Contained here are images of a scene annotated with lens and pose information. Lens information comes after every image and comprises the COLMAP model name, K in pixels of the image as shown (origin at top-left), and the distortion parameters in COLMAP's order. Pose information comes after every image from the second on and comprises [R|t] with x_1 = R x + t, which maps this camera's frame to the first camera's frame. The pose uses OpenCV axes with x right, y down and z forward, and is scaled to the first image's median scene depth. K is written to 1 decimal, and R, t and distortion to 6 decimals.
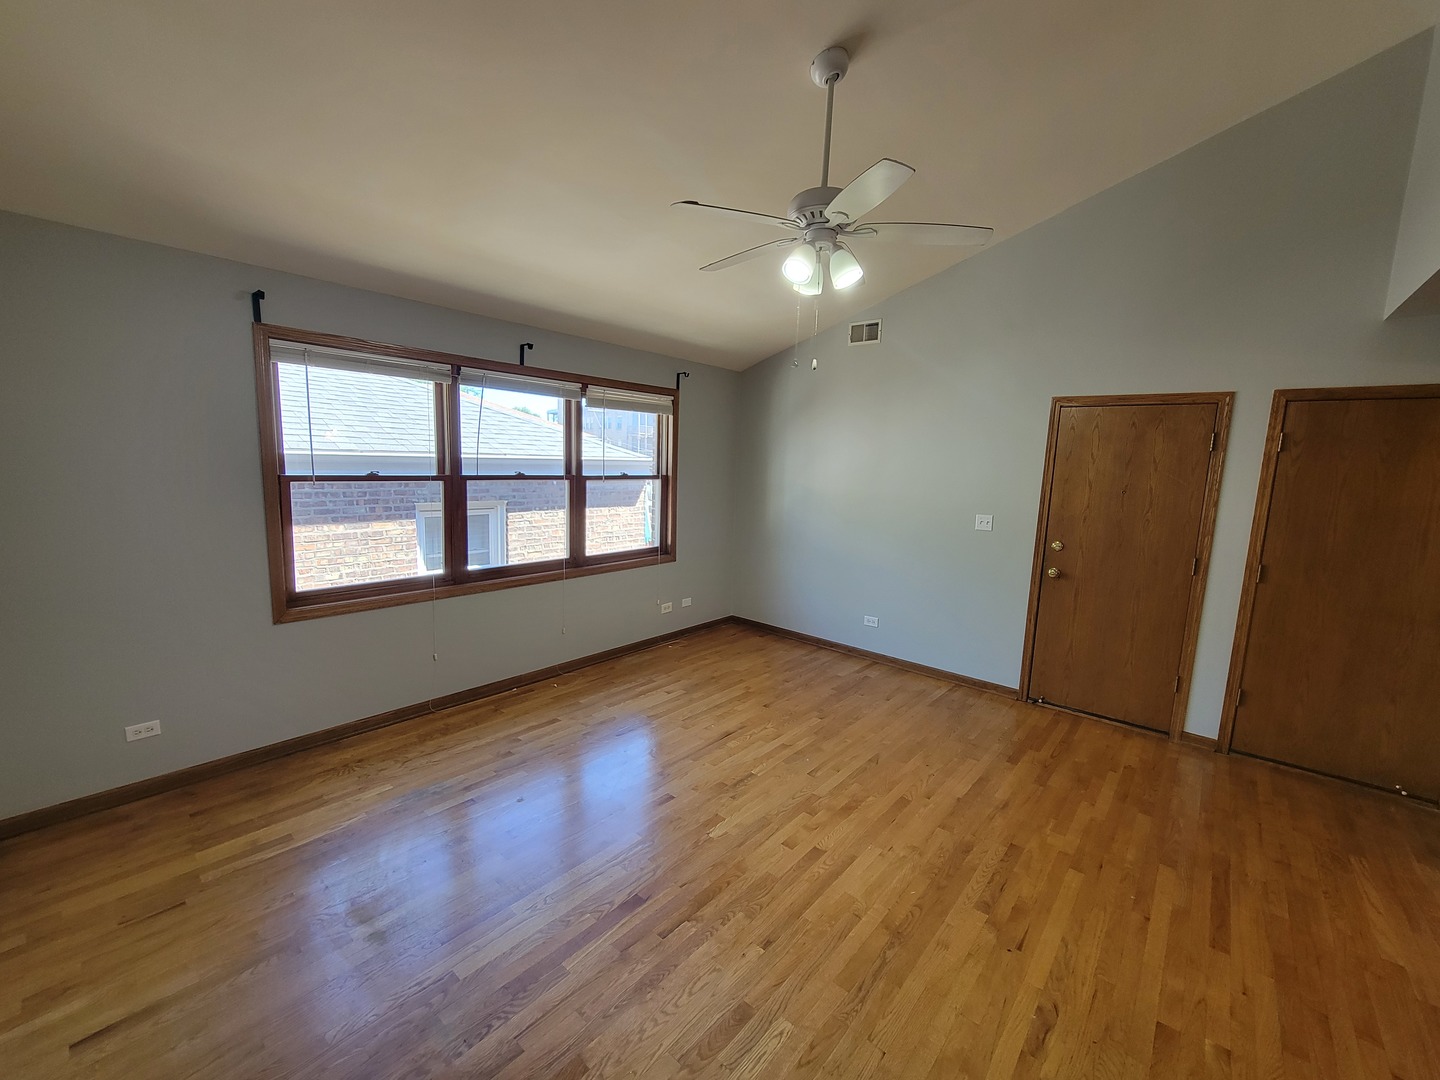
lens RADIAL K [[587.7, 0, 716.5], [0, 587.7, 541.3], [0, 0, 1]] dist [-0.000810, 0.000216]
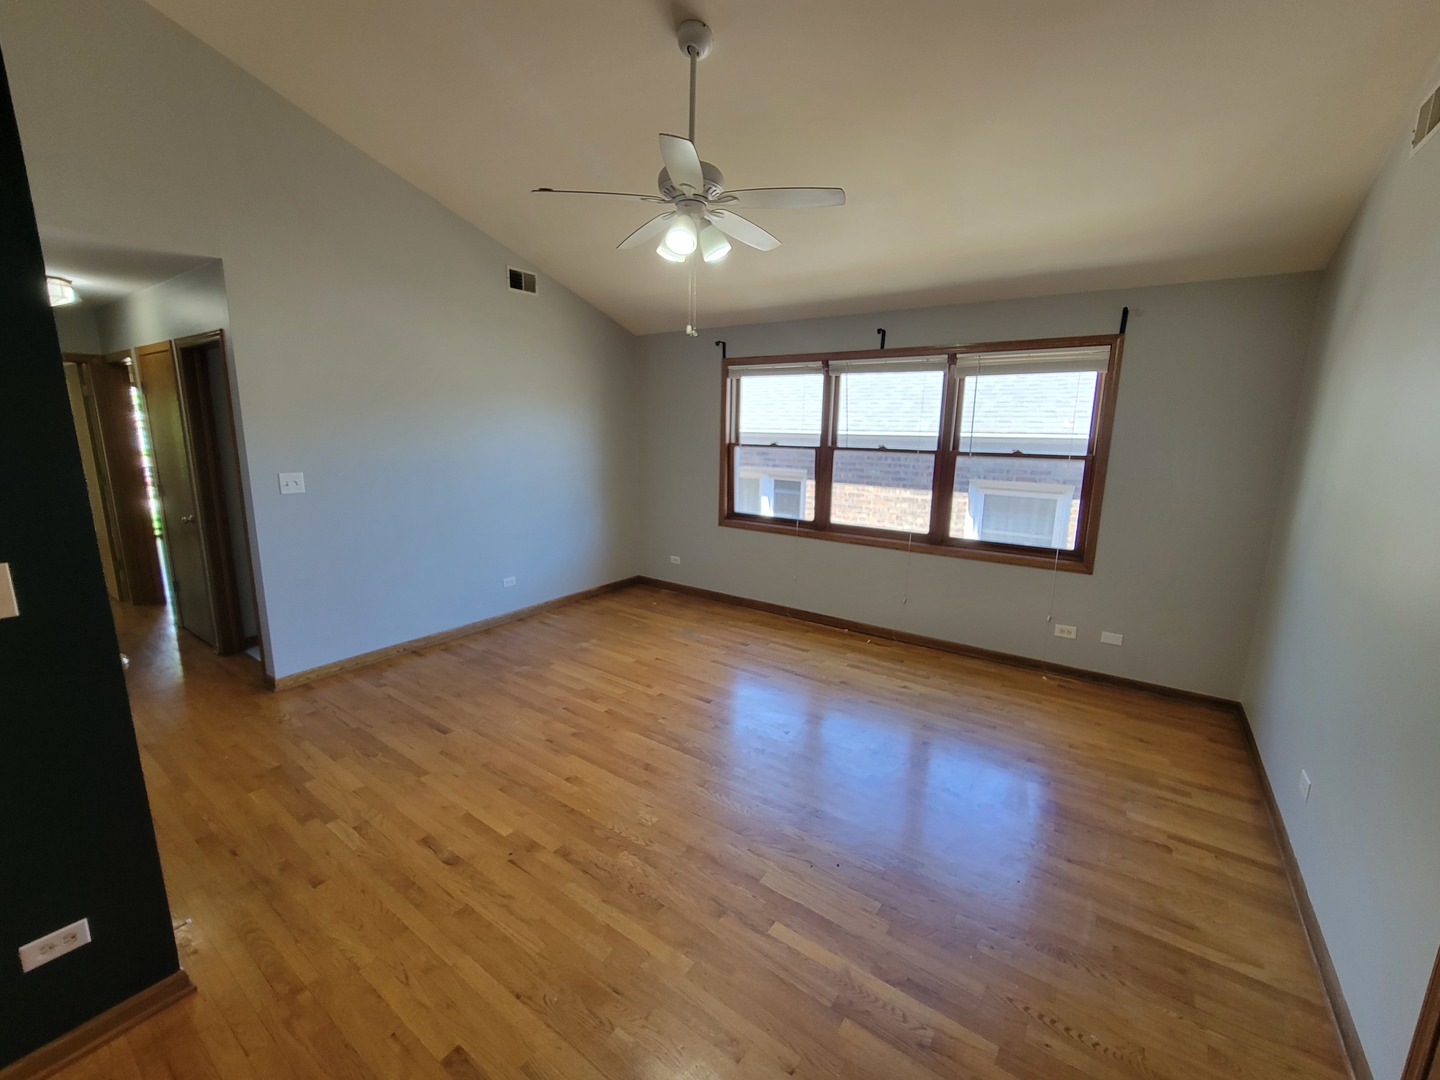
lens RADIAL K [[590.5, 0, 717.3], [0, 590.5, 541.0], [0, 0, 1]] dist [-0.002448, 0.001212]
pose [[0.097064, 0.158332, -0.982603, 0.773191], [-0.150740, 0.978215, 0.142735, -0.053032], [0.983797, 0.134263, 0.118816, 0.586562]]
